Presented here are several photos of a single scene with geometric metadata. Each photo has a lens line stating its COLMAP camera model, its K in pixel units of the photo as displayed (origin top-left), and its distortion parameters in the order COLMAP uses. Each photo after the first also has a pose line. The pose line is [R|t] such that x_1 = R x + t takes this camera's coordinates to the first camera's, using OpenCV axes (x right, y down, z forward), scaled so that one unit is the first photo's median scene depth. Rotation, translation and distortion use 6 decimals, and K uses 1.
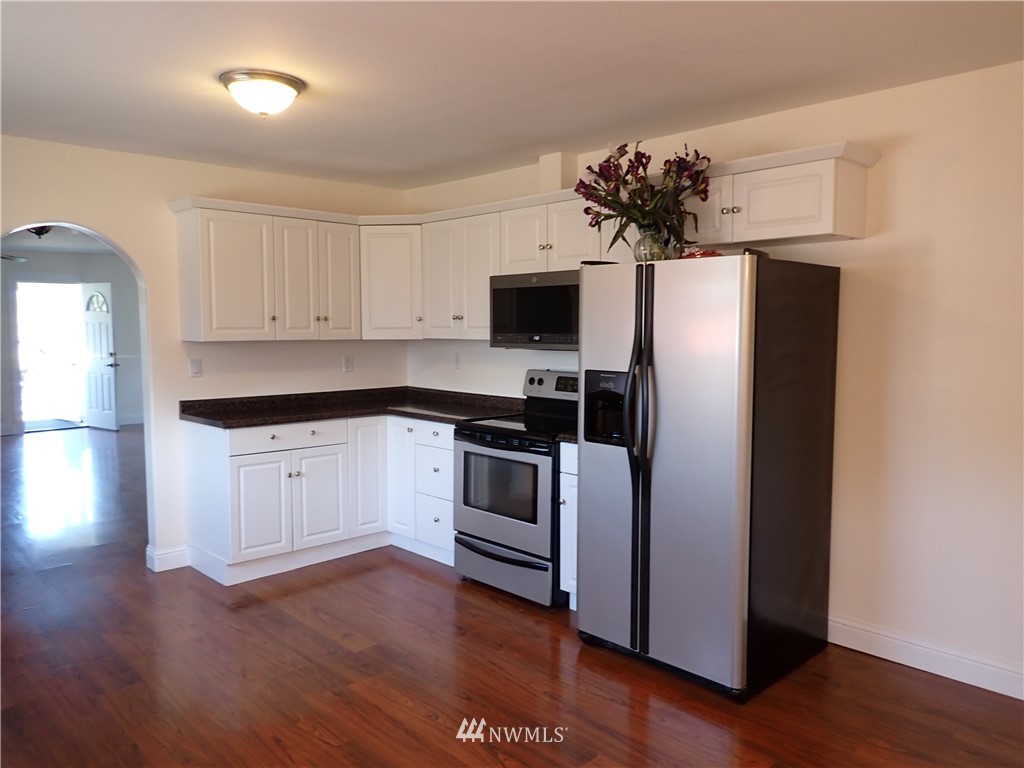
lens RADIAL K [[782.5, 0, 516.1], [0, 782.5, 382.9], [0, 0, 1]] dist [0.030337, 0.000596]
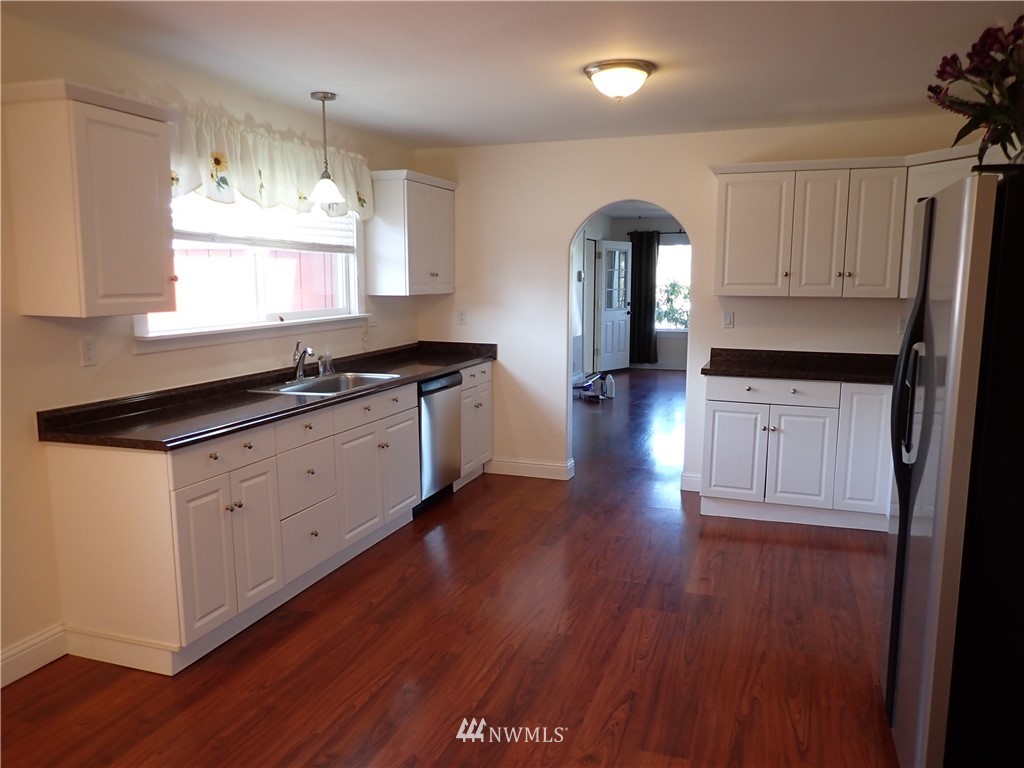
lens RADIAL K [[782.5, 0, 514.2], [0, 782.5, 385.1], [0, 0, 1]] dist [0.030337, 0.000596]
pose [[0.441654, 0.125270, -0.888397, 0.460144], [-0.073523, 0.991927, 0.103317, -0.020123], [0.894168, 0.019687, 0.447299, 0.242260]]
